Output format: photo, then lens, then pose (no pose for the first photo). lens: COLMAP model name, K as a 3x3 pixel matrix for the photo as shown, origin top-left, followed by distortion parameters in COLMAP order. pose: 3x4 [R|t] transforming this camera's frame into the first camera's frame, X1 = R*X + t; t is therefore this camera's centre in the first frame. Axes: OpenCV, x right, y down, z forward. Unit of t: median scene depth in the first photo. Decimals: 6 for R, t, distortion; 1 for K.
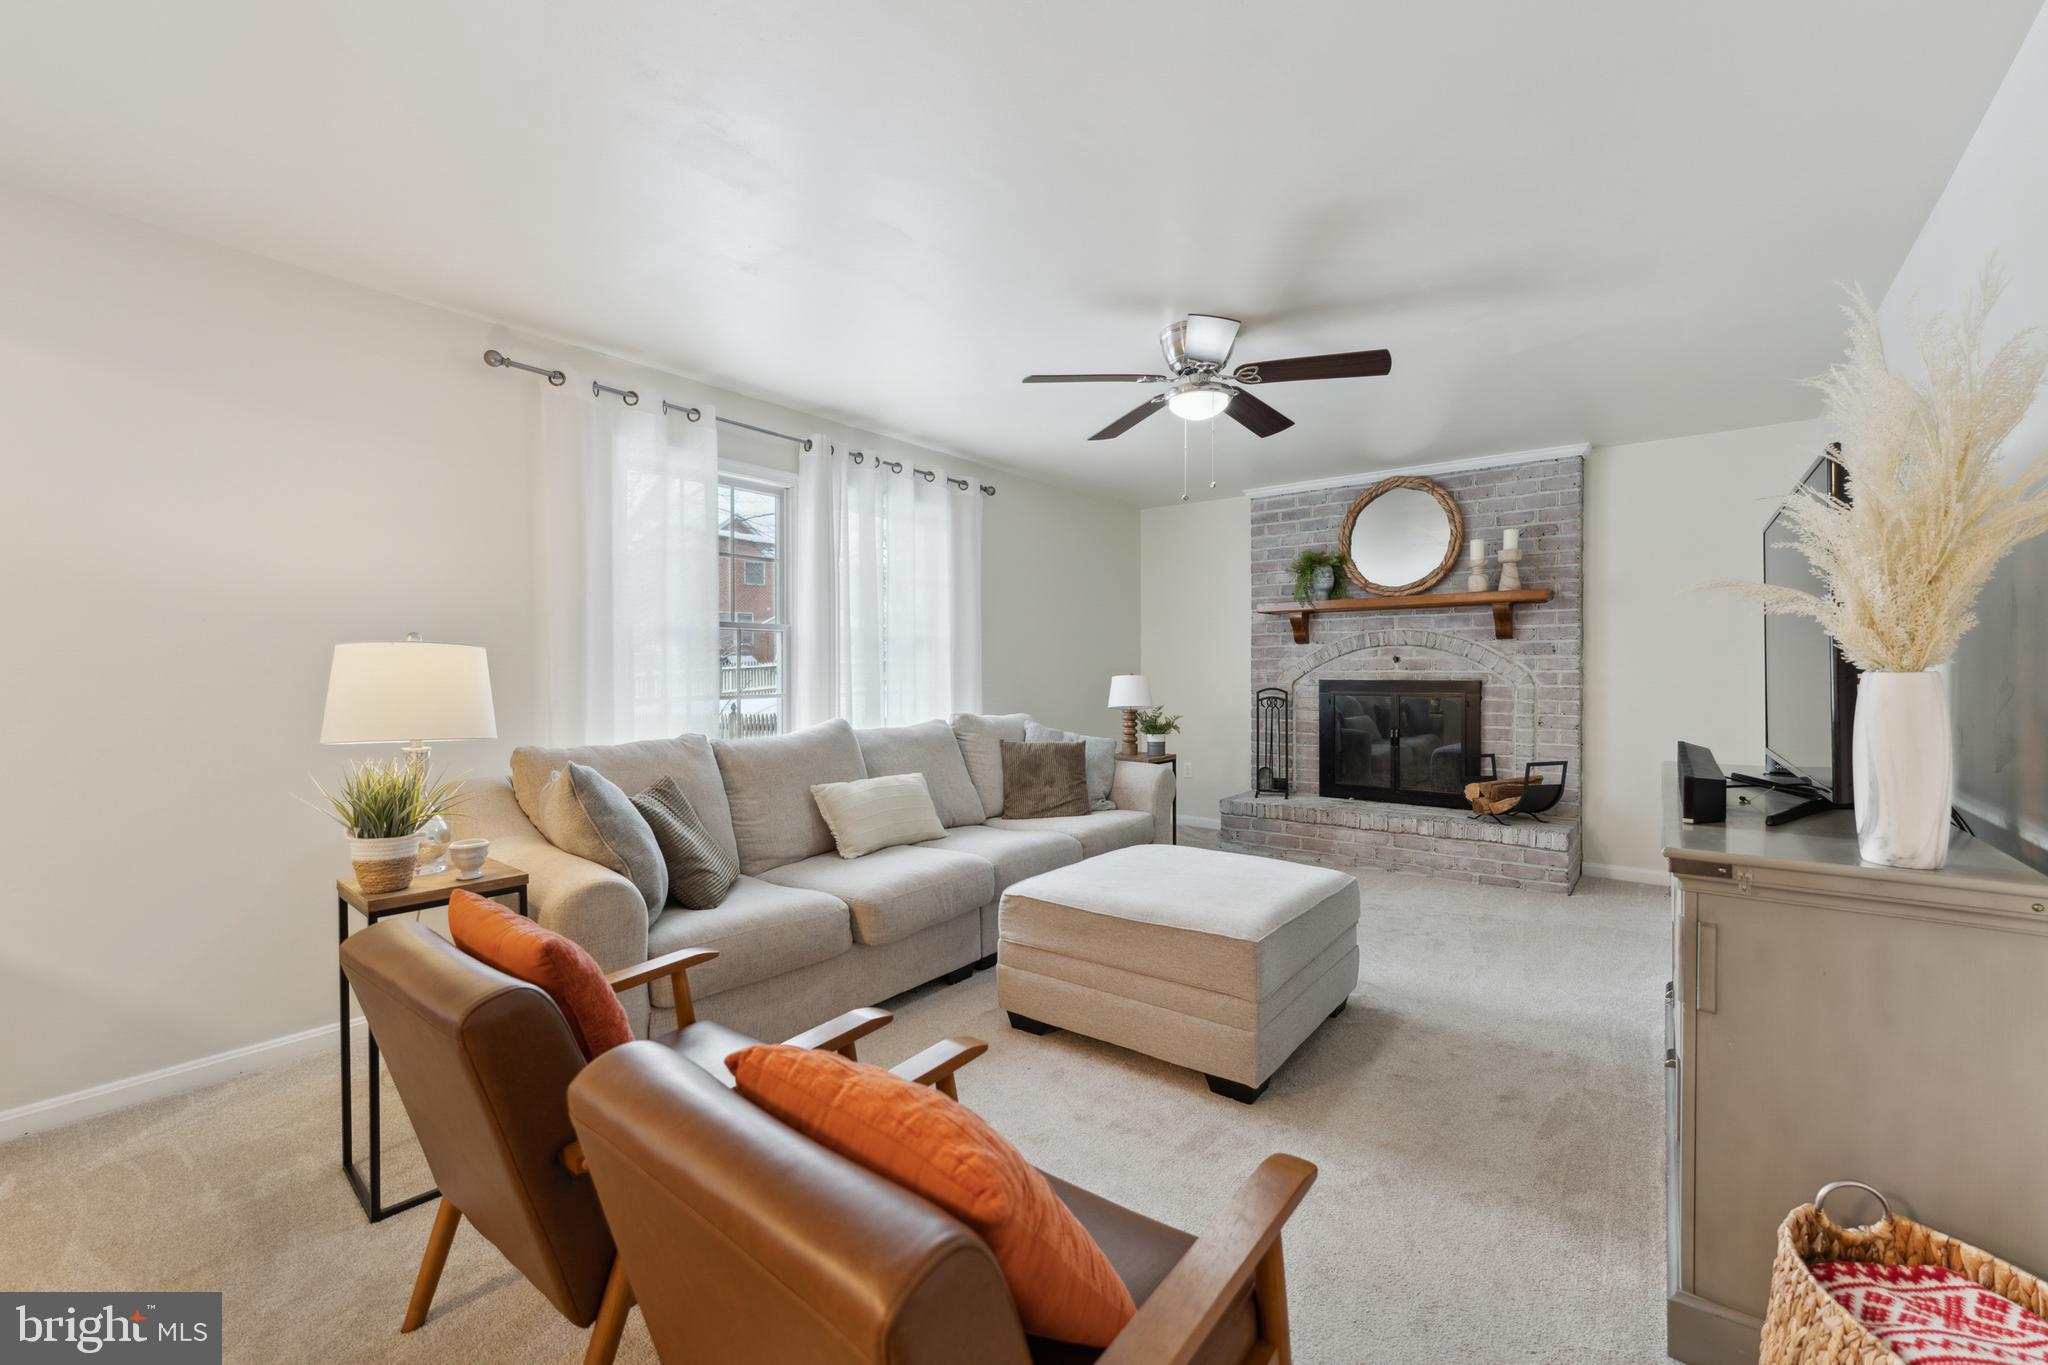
lens RADIAL K [[855.6, 0, 1024.0], [0, 855.6, 682.5], [0, 0, 1]] dist [0.000519, 0.000771]
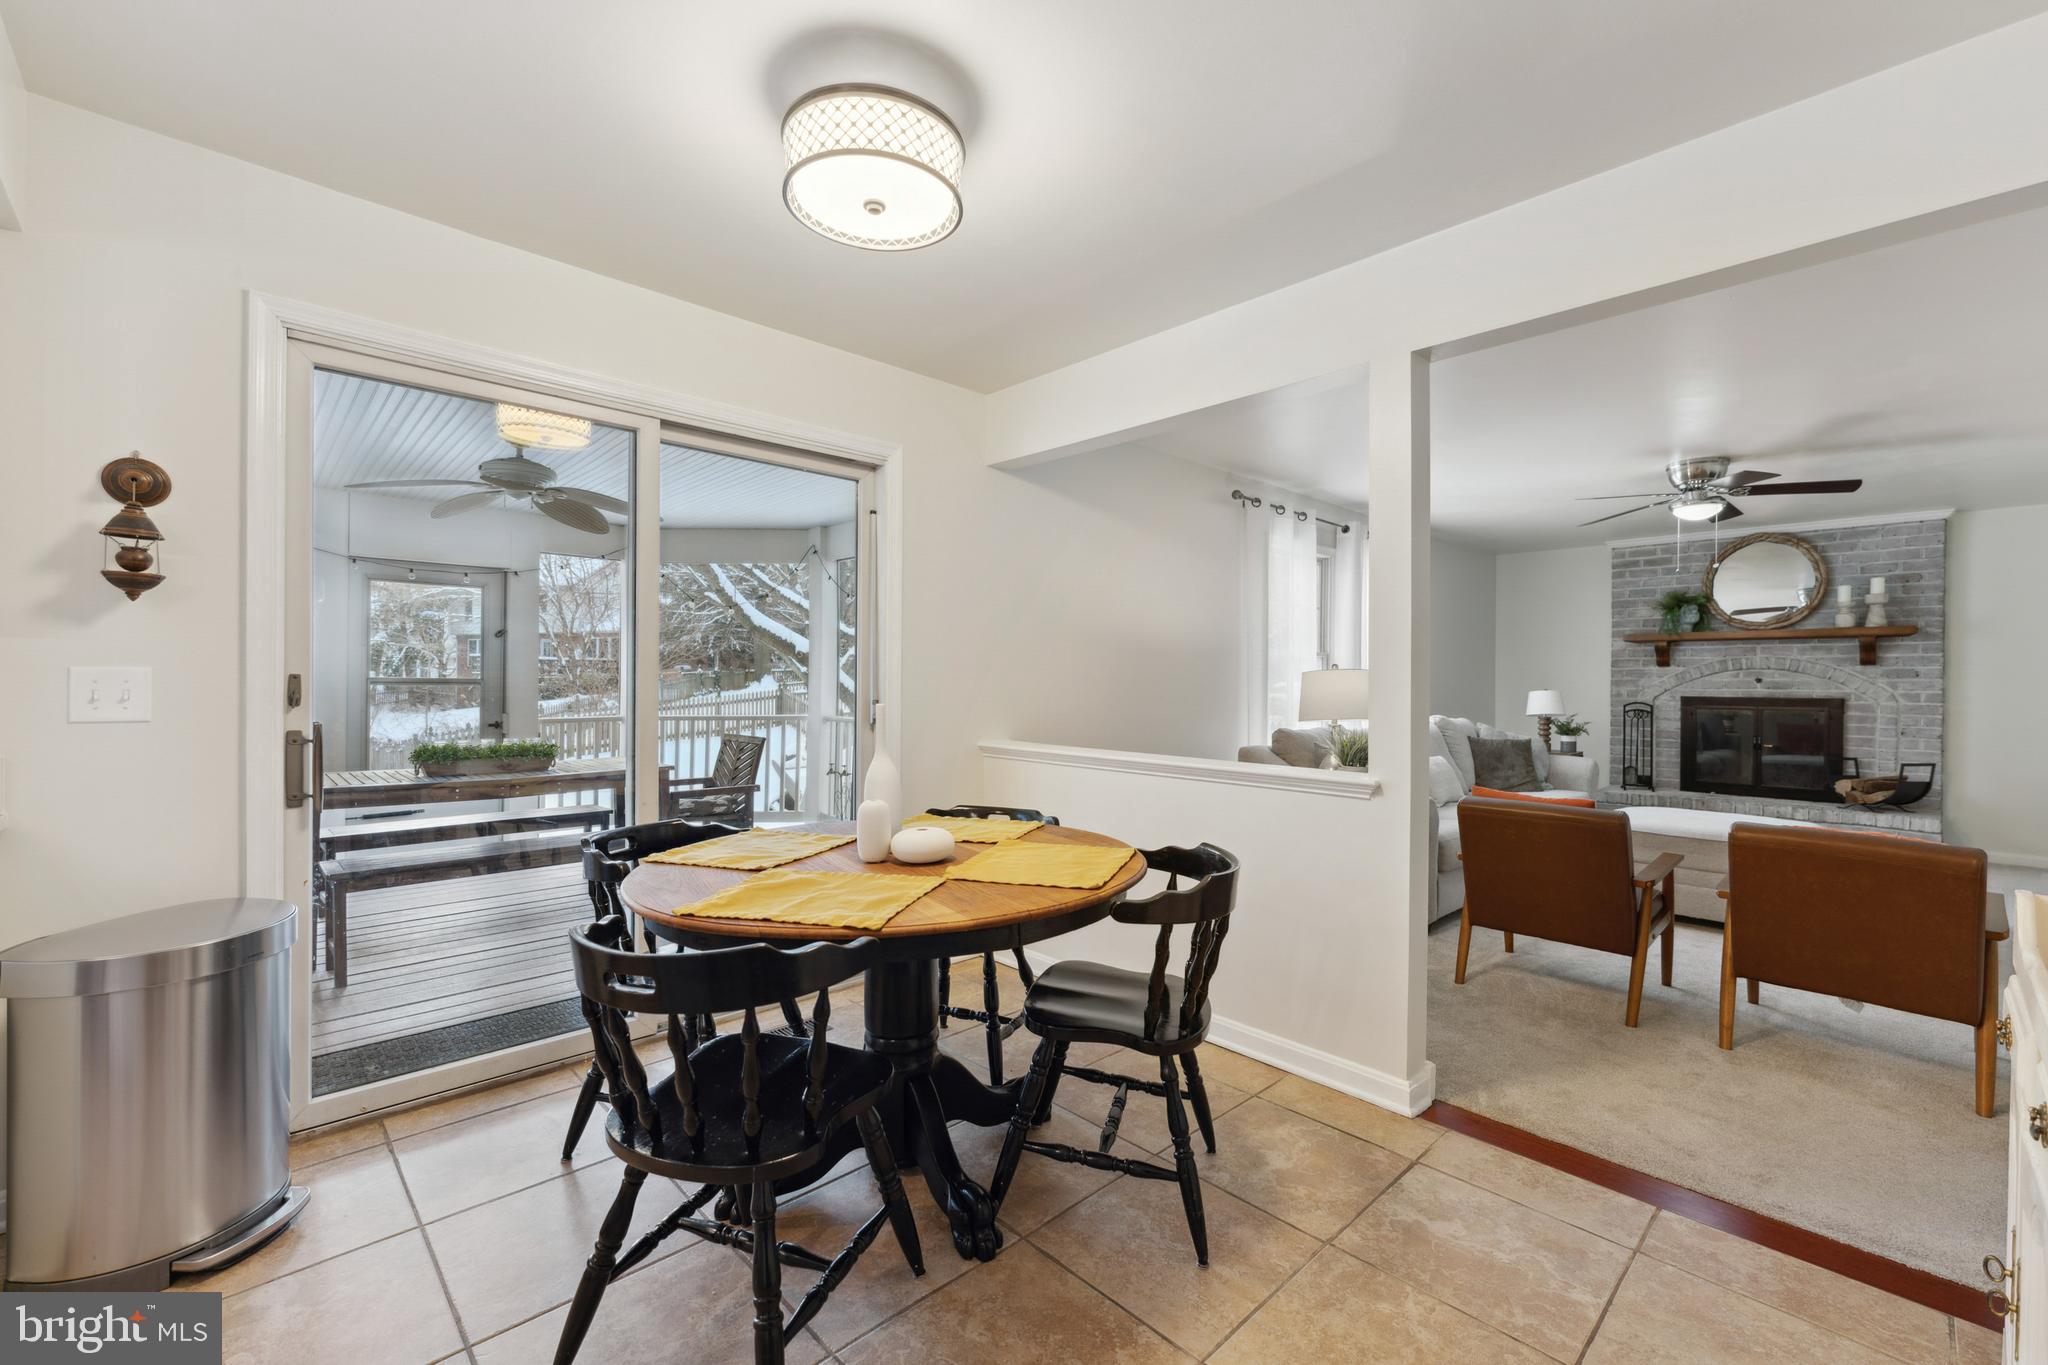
lens RADIAL K [[855.6, 0, 1024.0], [0, 855.6, 682.5], [0, 0, 1]] dist [0.000519, 0.000771]
pose [[0.987783, 0.011395, -0.155417, -0.448615], [-0.013709, 0.999810, -0.013828, 0.008278], [0.155230, 0.015790, 0.987752, -0.410278]]
